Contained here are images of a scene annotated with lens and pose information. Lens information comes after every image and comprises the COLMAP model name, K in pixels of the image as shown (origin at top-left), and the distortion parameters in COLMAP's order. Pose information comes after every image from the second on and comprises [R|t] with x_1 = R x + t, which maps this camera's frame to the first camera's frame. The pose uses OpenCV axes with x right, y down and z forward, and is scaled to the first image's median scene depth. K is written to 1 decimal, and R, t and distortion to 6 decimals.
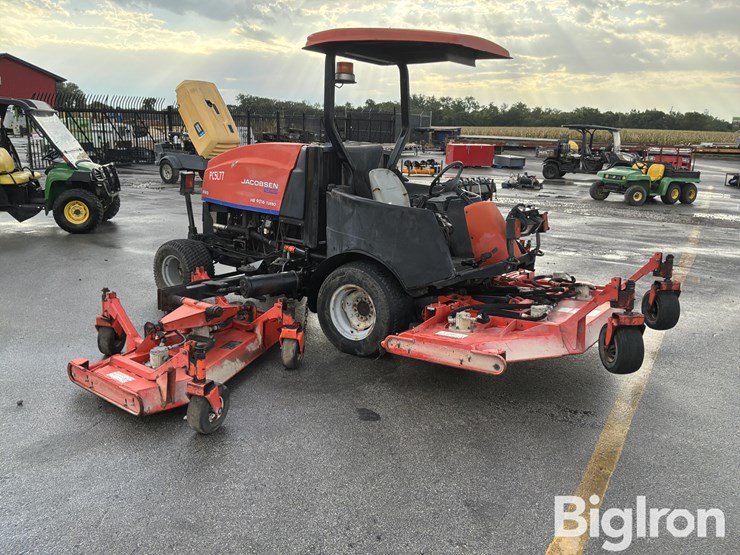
lens RADIAL K [[637.0, 0, 370.0], [0, 637.0, 277.5], [0, 0, 1]] dist [0.012304, -0.102194]
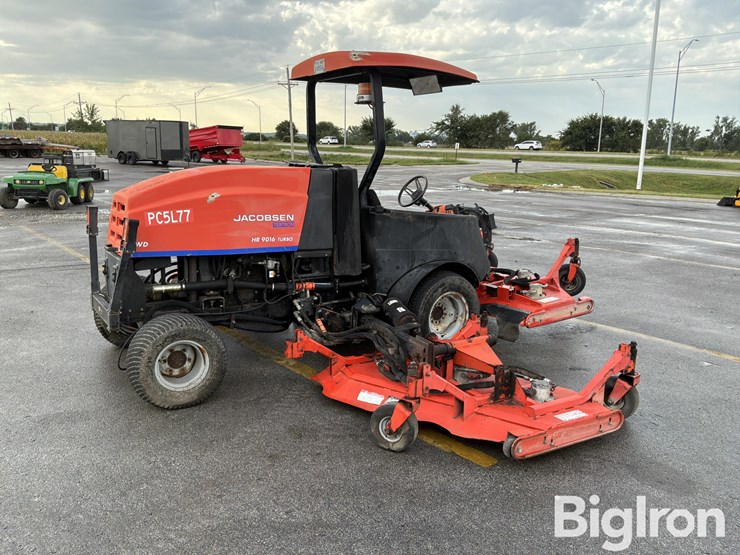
lens RADIAL K [[615.5, 0, 370.0], [0, 615.5, 277.5], [0, 0, 1]] dist [0.149130, -0.303909]
pose [[0.364056, -0.208146, 0.907821, -0.856456], [0.196044, 0.969996, 0.143784, -0.159897], [-0.910511, 0.125628, 0.393938, 0.570560]]
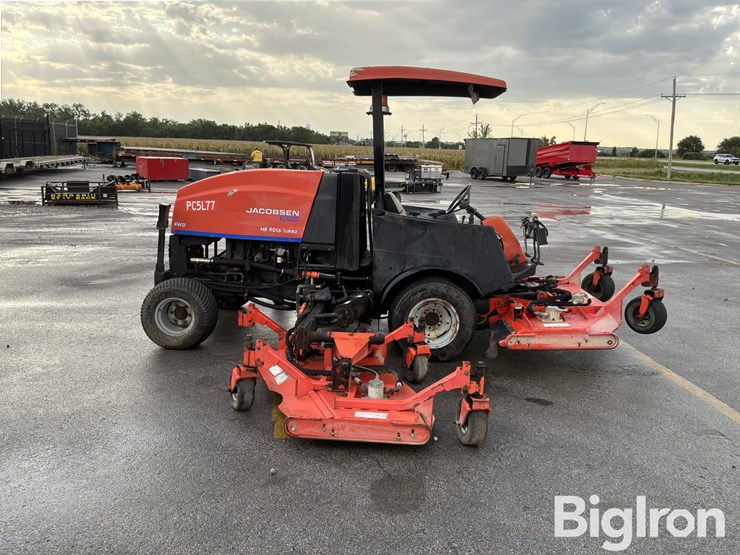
lens RADIAL K [[615.5, 0, 370.0], [0, 615.5, 277.5], [0, 0, 1]] dist [0.149130, -0.303909]
pose [[0.830062, -0.107539, 0.547204, -0.577786], [0.113696, 0.993256, 0.022732, -0.051332], [-0.545958, 0.043346, 0.836690, 0.125997]]
